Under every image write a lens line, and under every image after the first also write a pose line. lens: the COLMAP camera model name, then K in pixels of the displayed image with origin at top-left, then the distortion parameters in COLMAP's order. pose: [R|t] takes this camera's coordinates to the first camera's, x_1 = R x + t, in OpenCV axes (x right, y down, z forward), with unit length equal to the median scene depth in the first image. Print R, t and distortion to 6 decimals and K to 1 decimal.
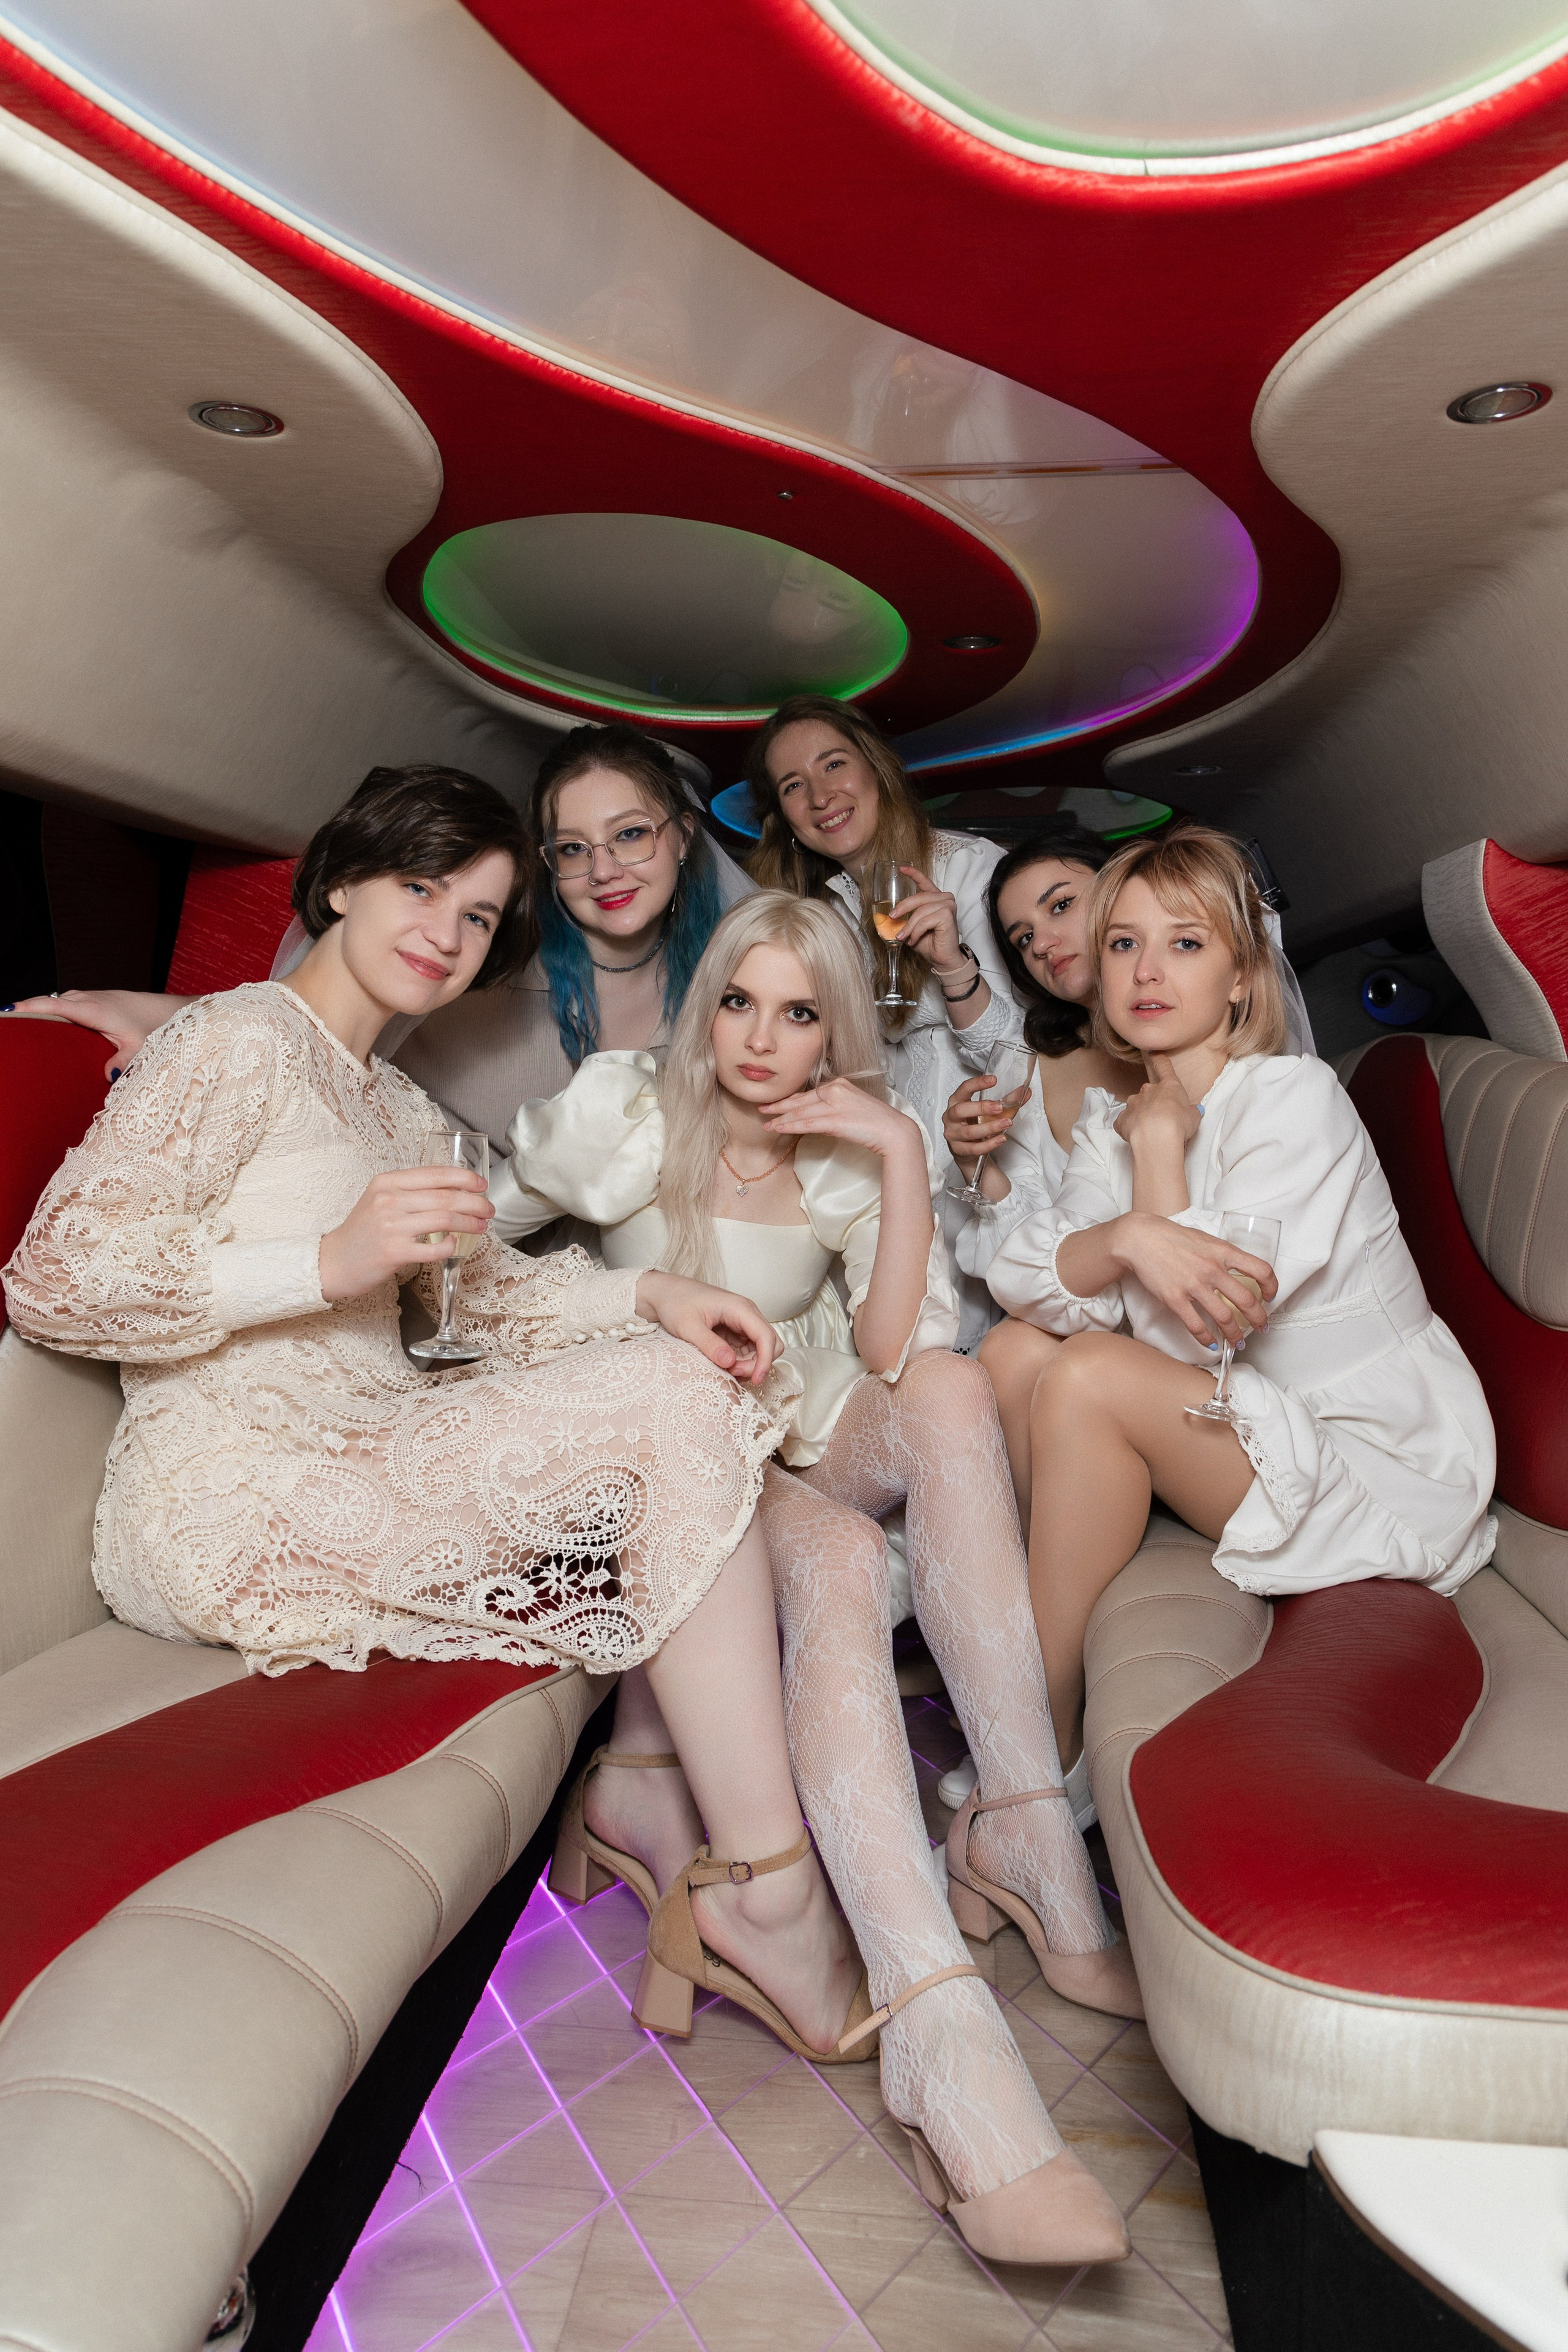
lens RADIAL K [[1567.2, 0, 790.0], [0, 1567.2, 1169.2], [0, 0, 1]] dist [-0.006305, 0.000585]
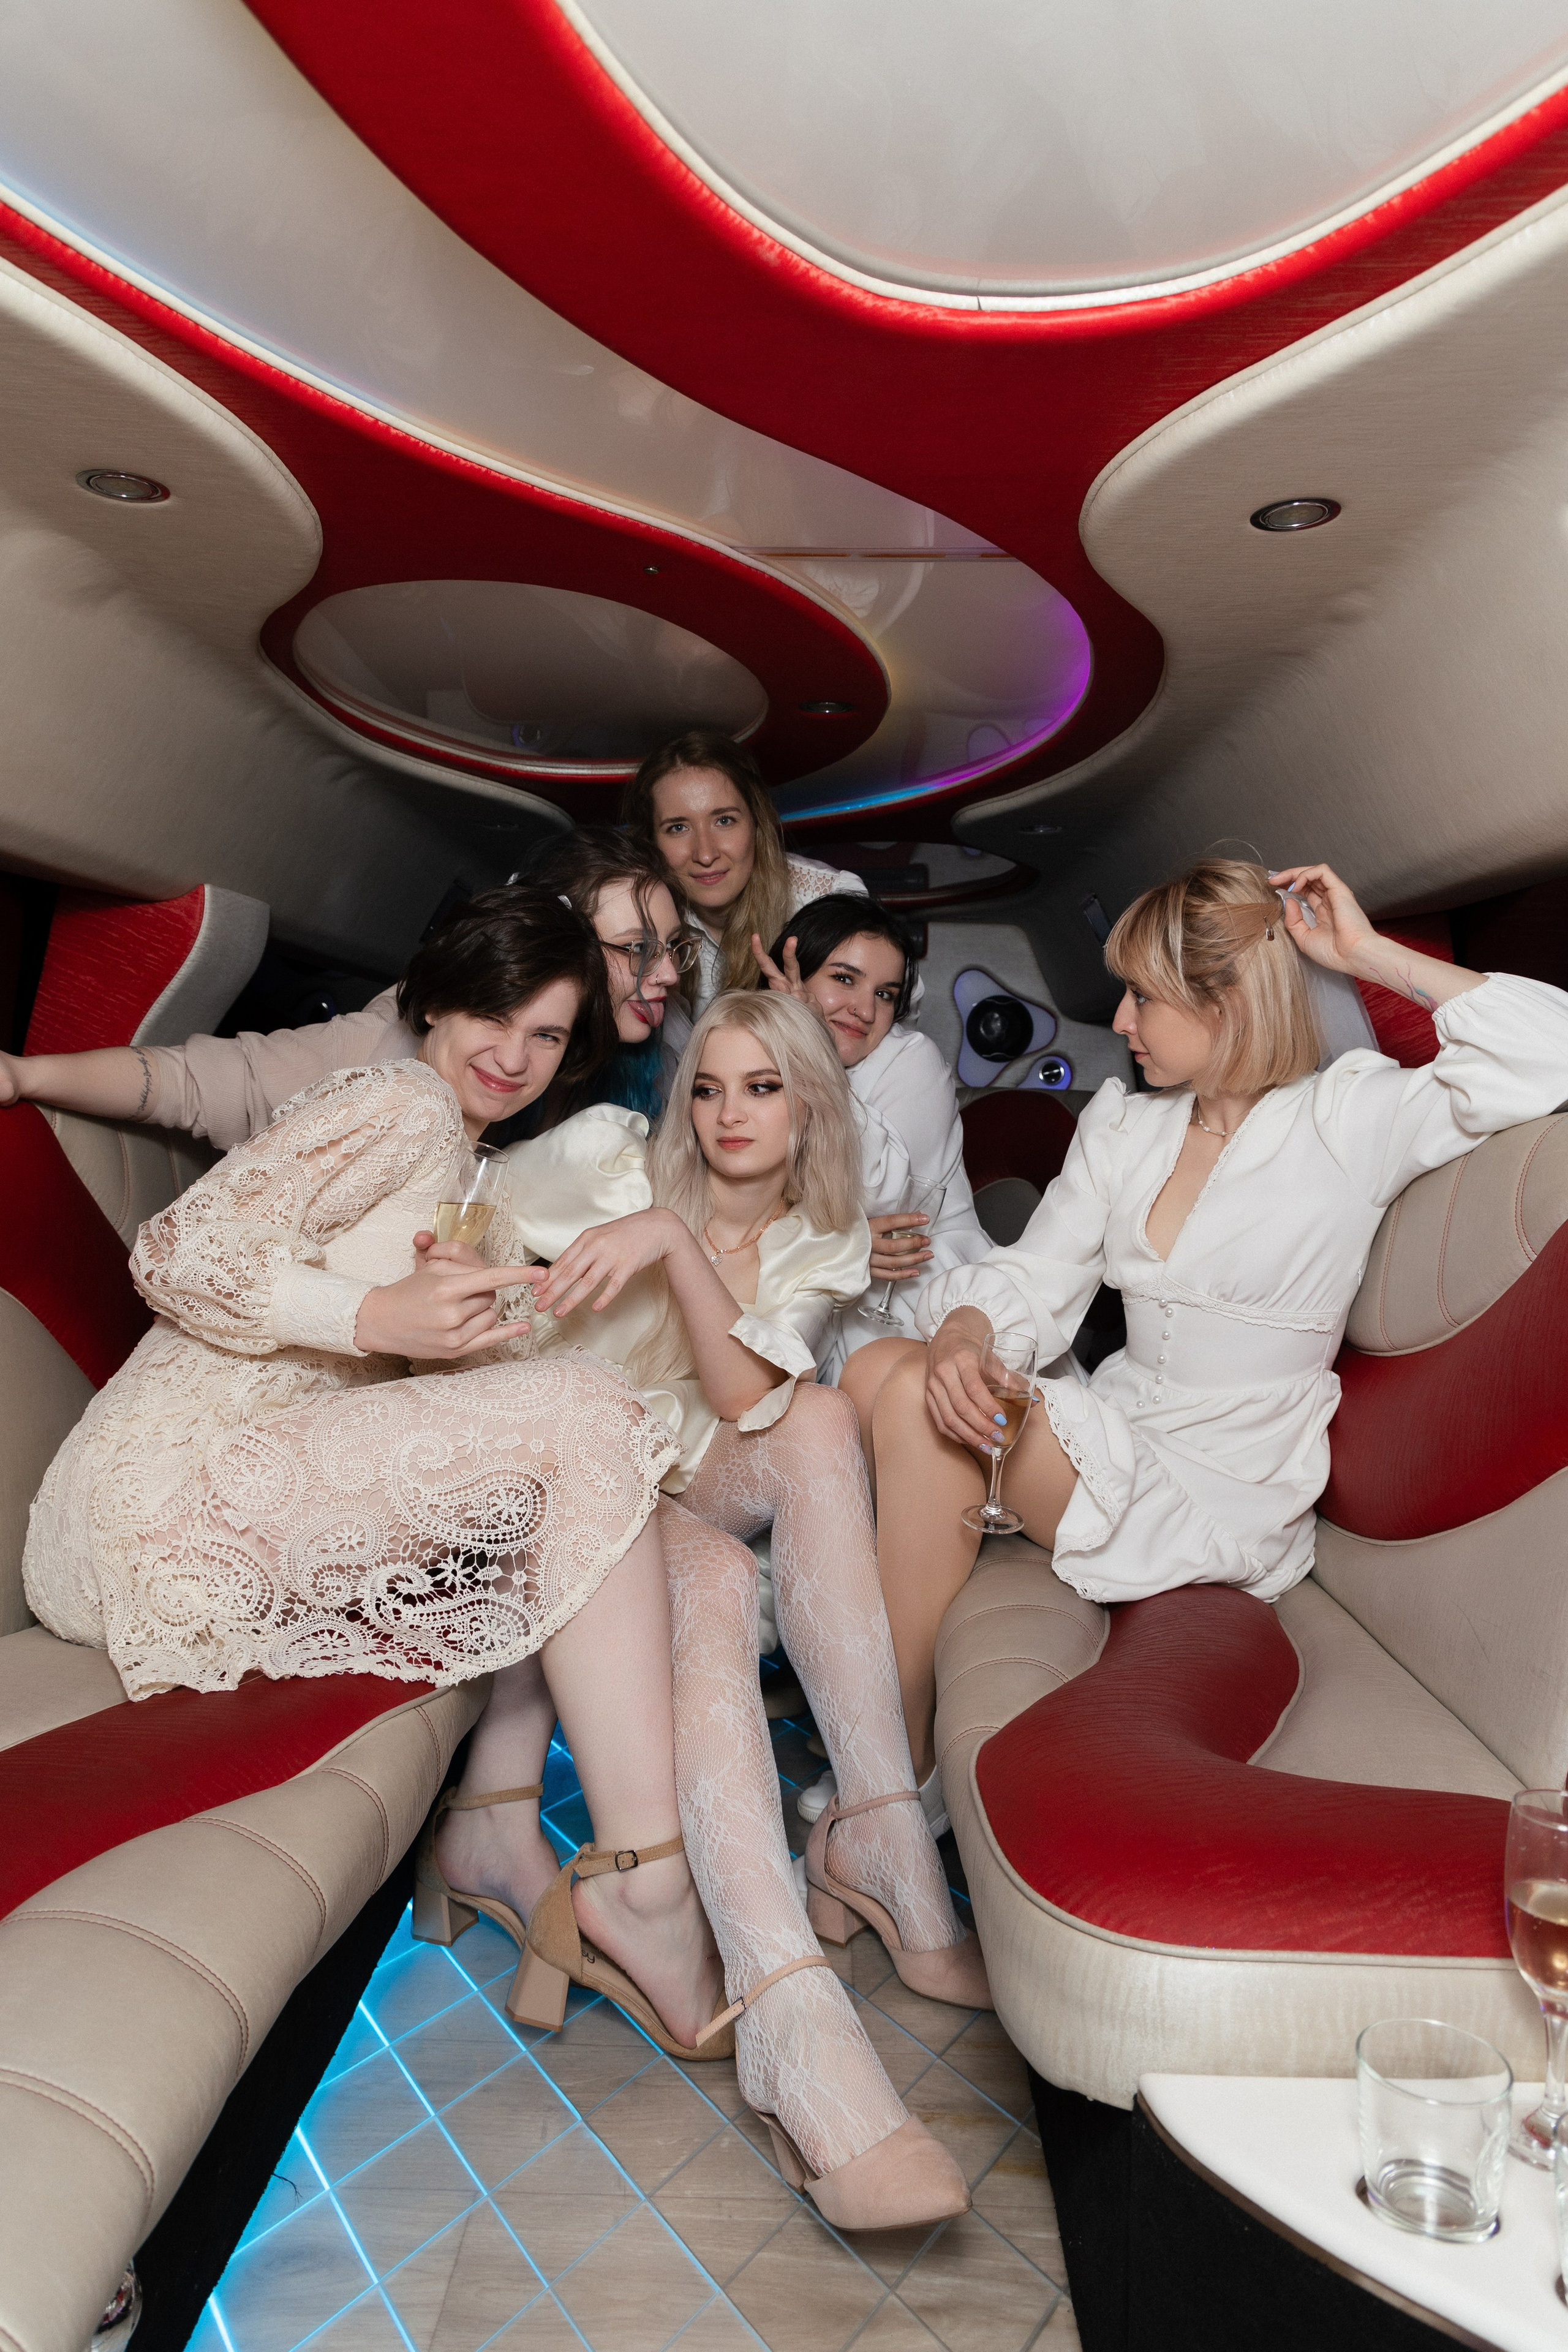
lens RADIAL K [[1566.5, 0, 778.0], [0, 1566.5, 1174.1], [0, 0, 1]] dist [-0.007757, 0.000723]
pose [[0.996539, -0.000039, 0.083126, -0.006247], [0.002128, 0.999684, -0.025040, 0.006390], [-0.083099, 0.025130, 0.996224, -0.064685]]
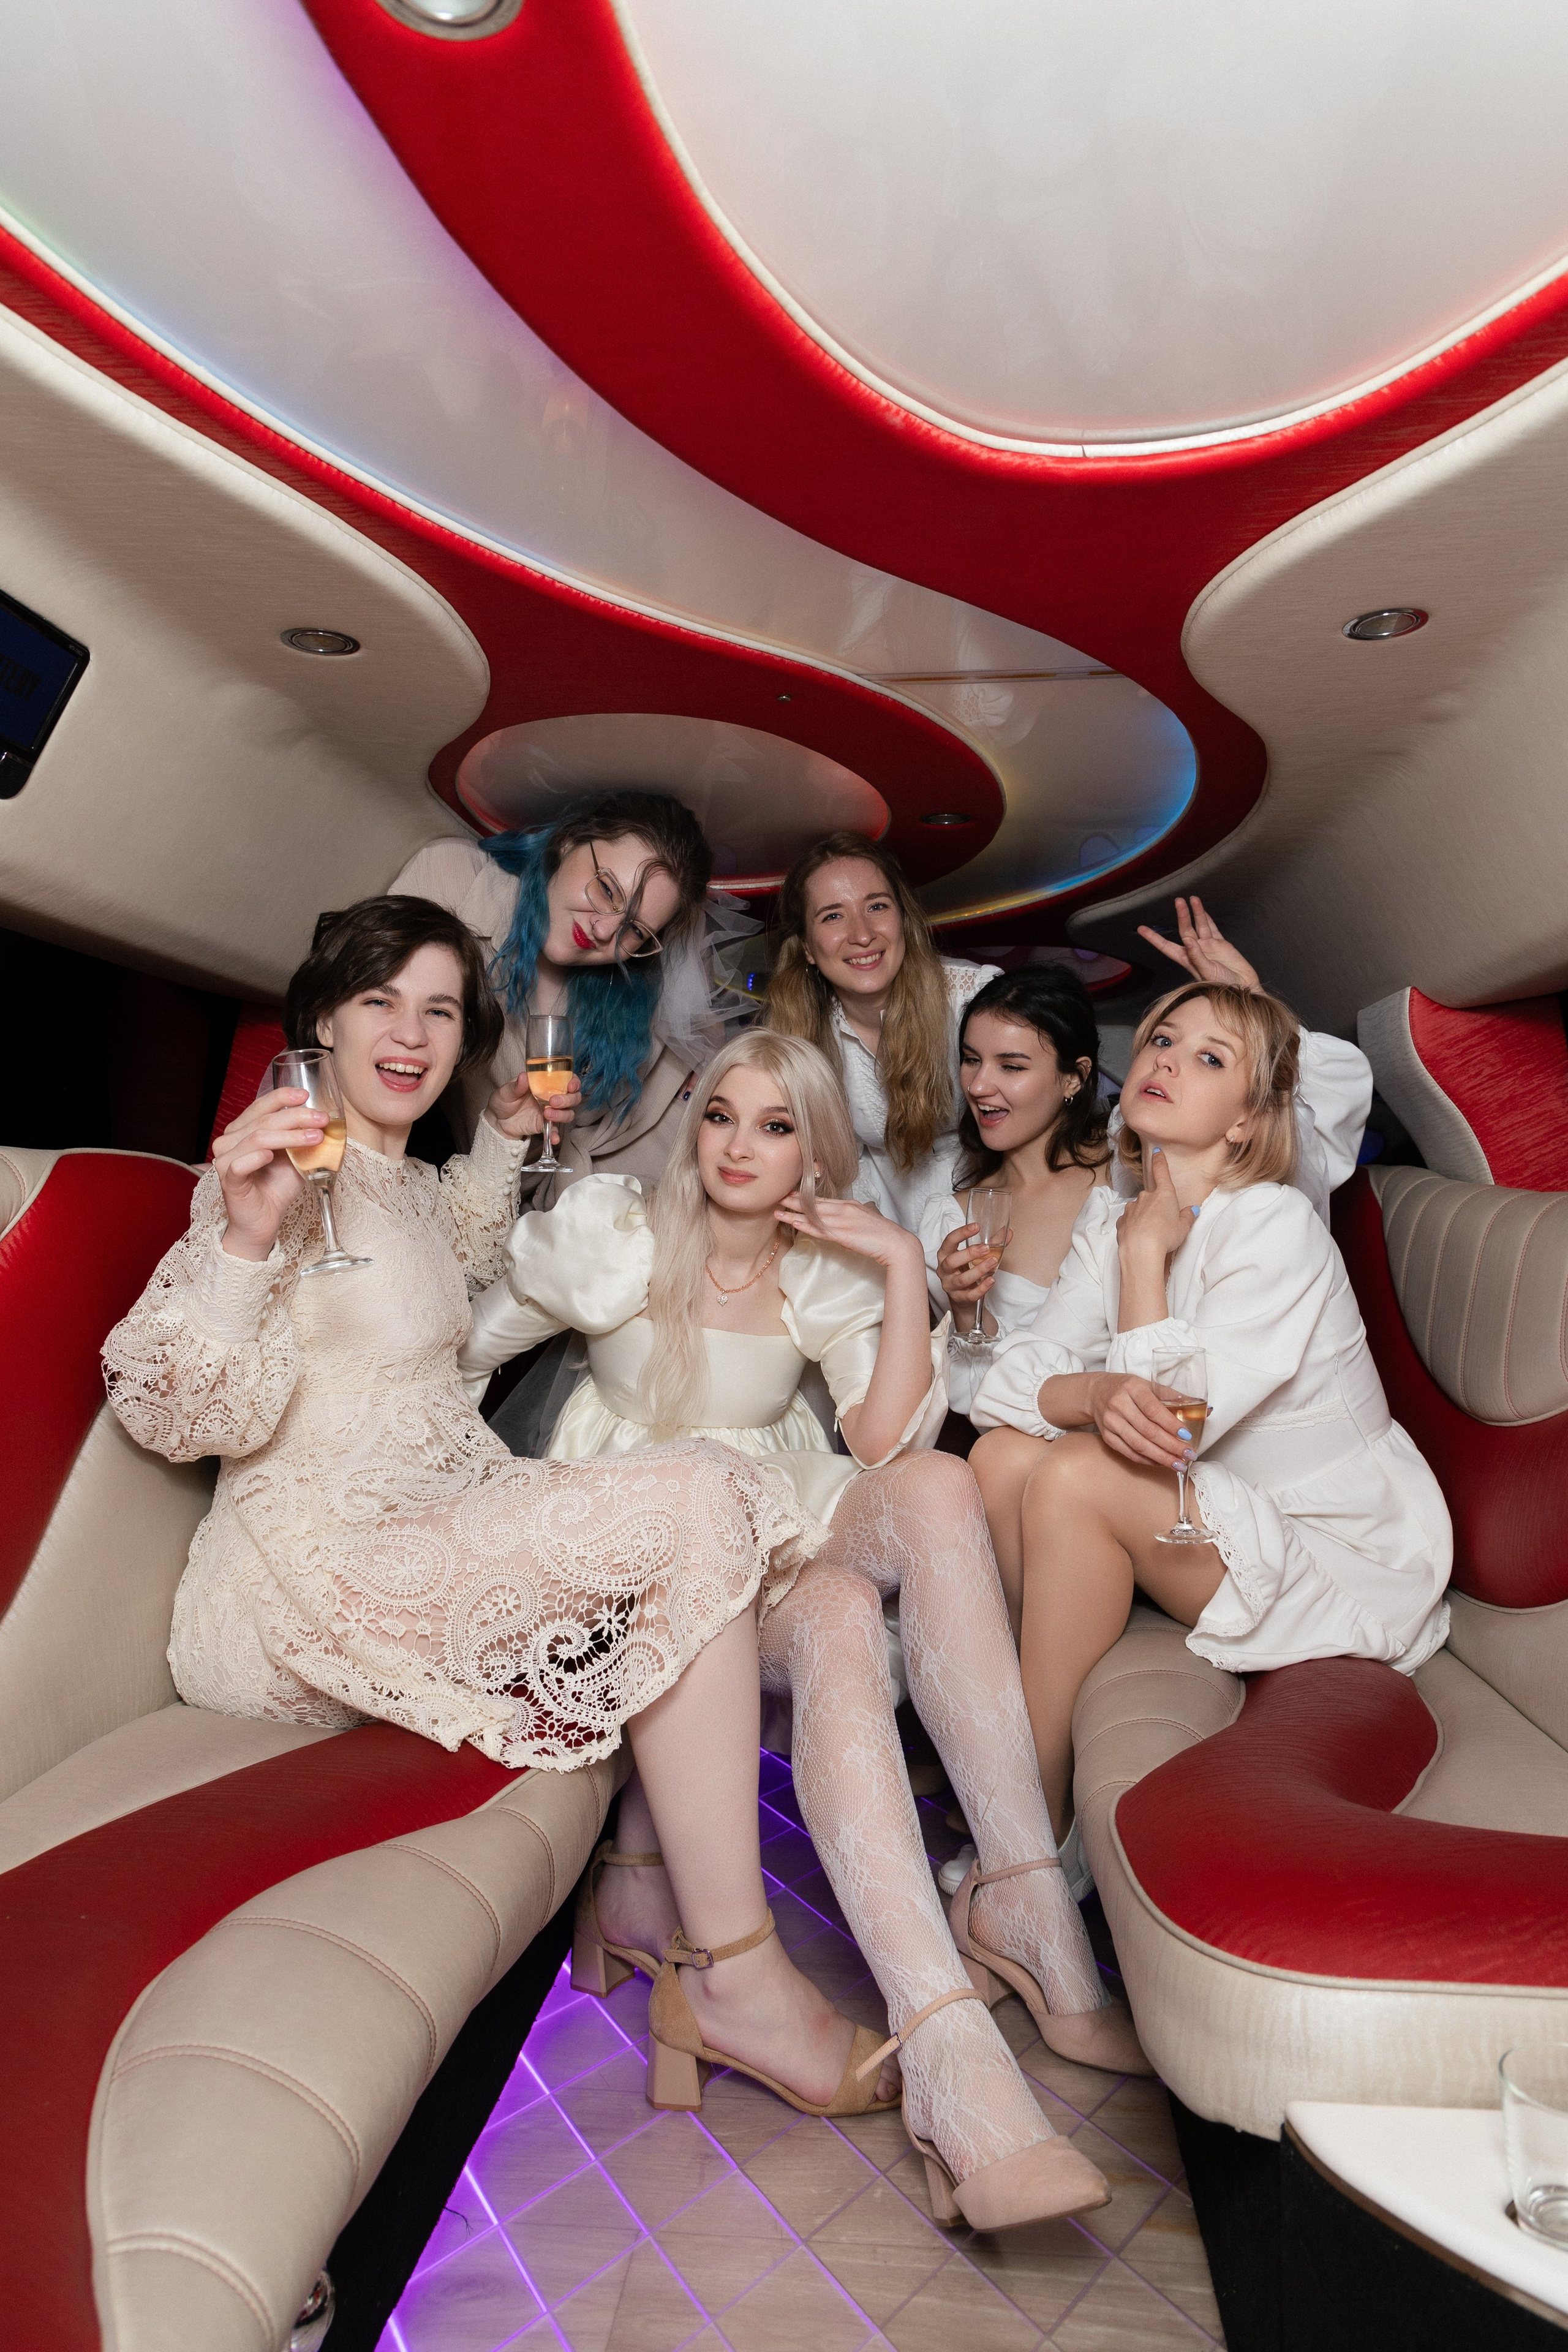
lens RADIAL K [[1543.3, 0, 787.2], [0, 1543.3, 1166.5], [0, 0, 1]] dist [-0.010335, -0.000788]
pose [[0.999873, -0.010507, 0.011997, -0.022223], [0.011663, 0.994847, -0.100716, 0.035458], [-0.010877, 0.100843, 0.994843, -0.121811]]
